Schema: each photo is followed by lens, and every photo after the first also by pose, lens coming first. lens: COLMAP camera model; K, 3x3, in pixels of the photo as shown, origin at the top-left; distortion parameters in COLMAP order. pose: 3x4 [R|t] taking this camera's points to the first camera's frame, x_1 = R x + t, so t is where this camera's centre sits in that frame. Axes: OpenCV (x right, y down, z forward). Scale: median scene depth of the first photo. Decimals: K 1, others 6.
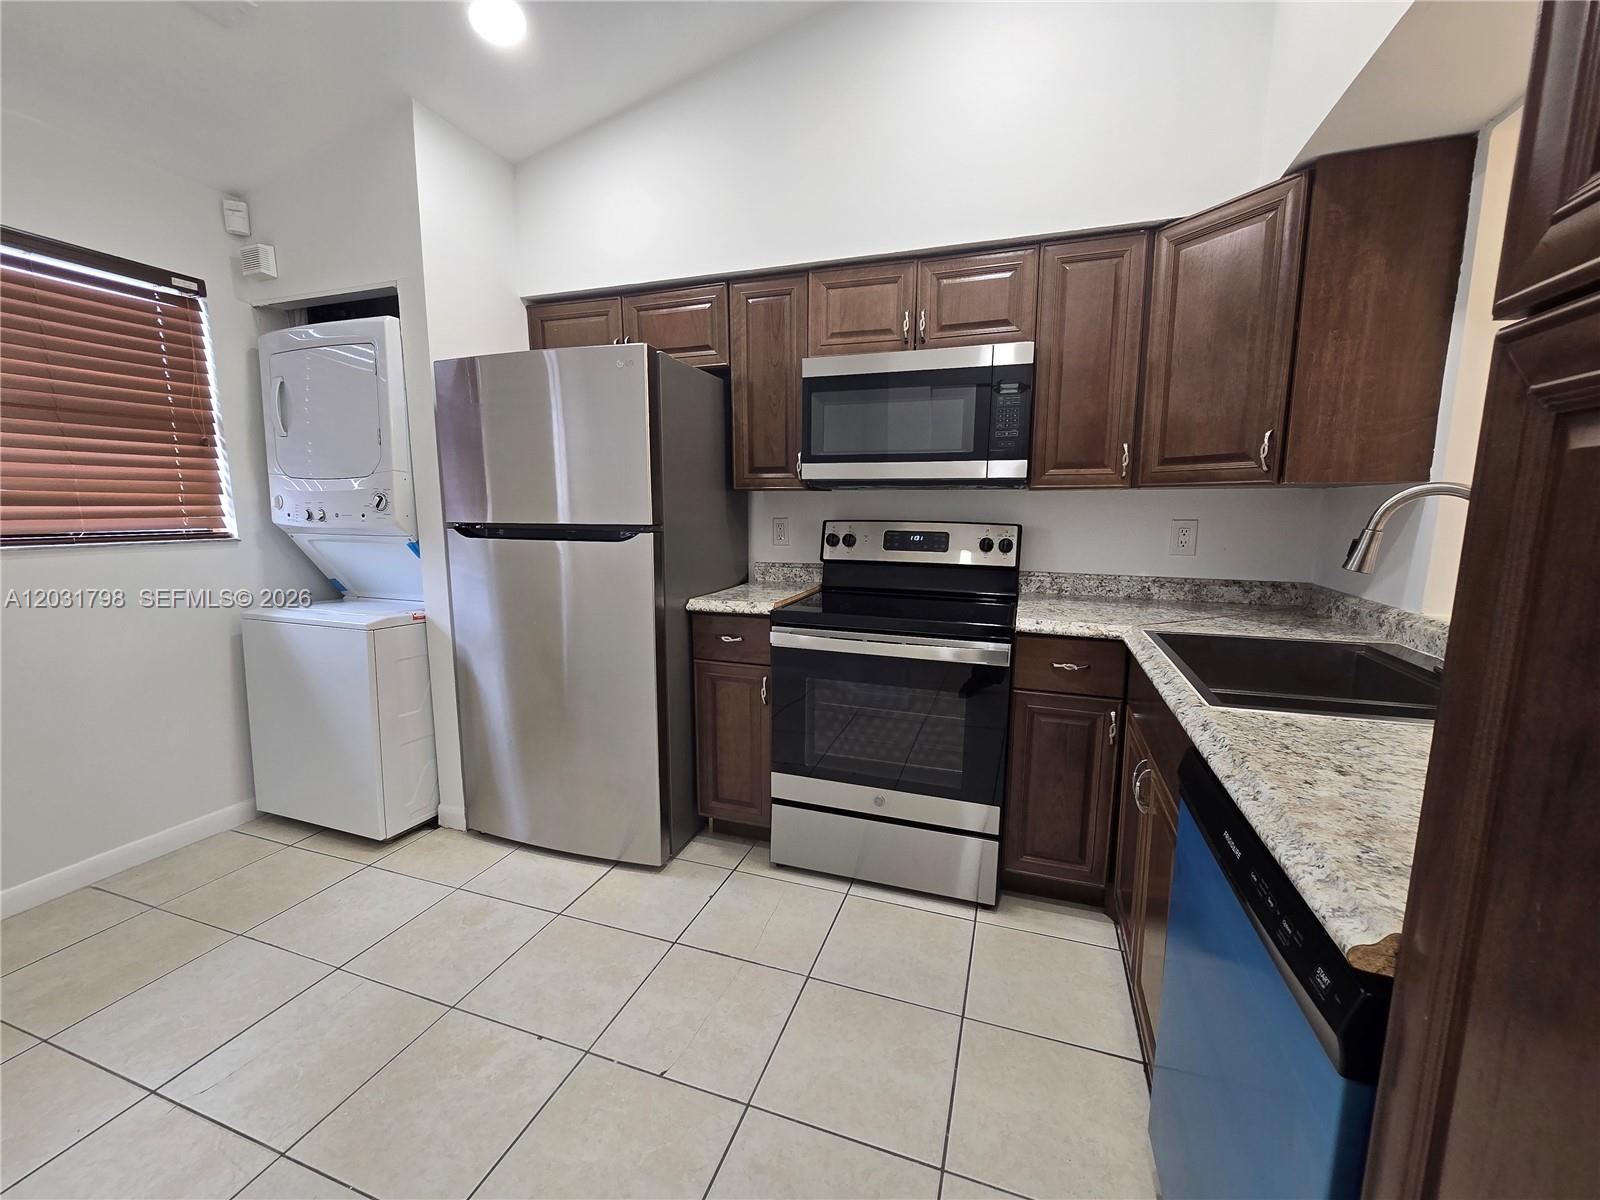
lens RADIAL K [[652.6, 0, 796.3], [0, 652.6, 604.2], [0, 0, 1]] dist [-0.001246, -0.000213]
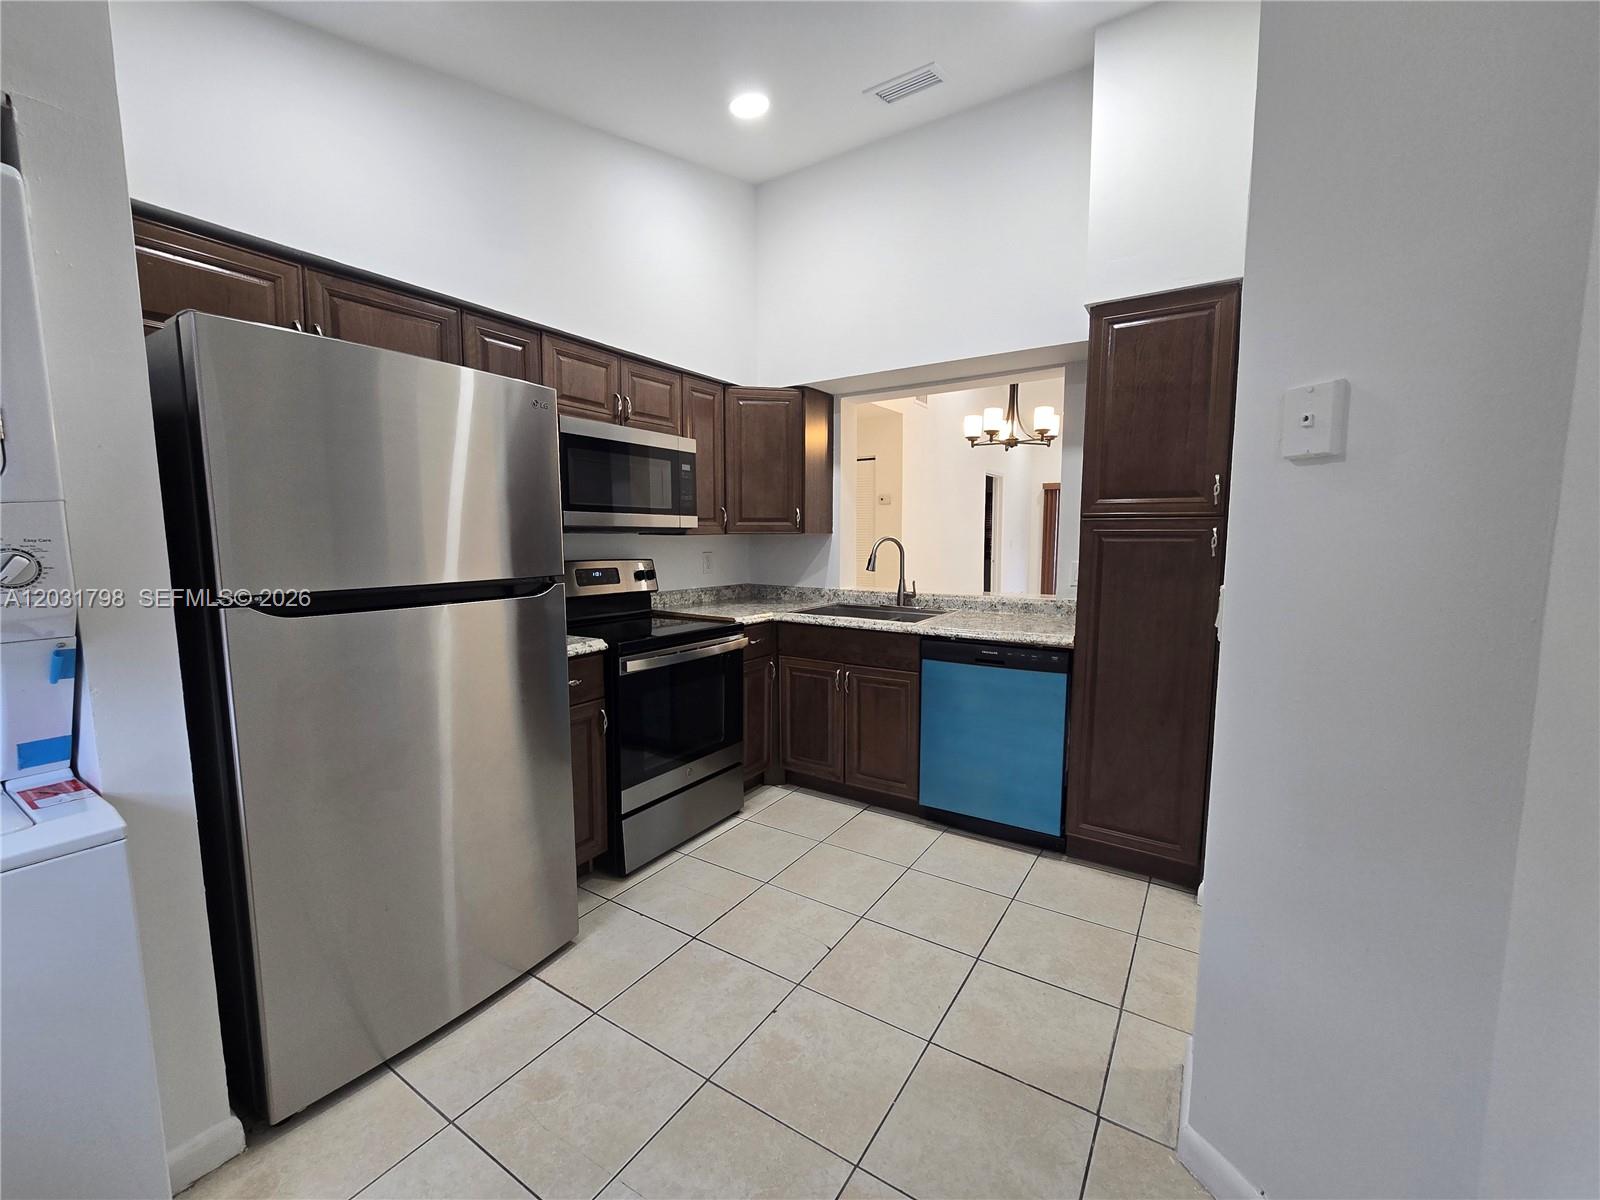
lens RADIAL K [[652.6, 0, 796.3], [0, 652.6, 604.2], [0, 0, 1]] dist [-0.001246, -0.000213]
pose [[0.232320, -0.107149, 0.966720, -1.012950], [0.145121, 0.986607, 0.074478, -0.094641], [-0.961752, 0.122989, 0.244758, 0.415450]]
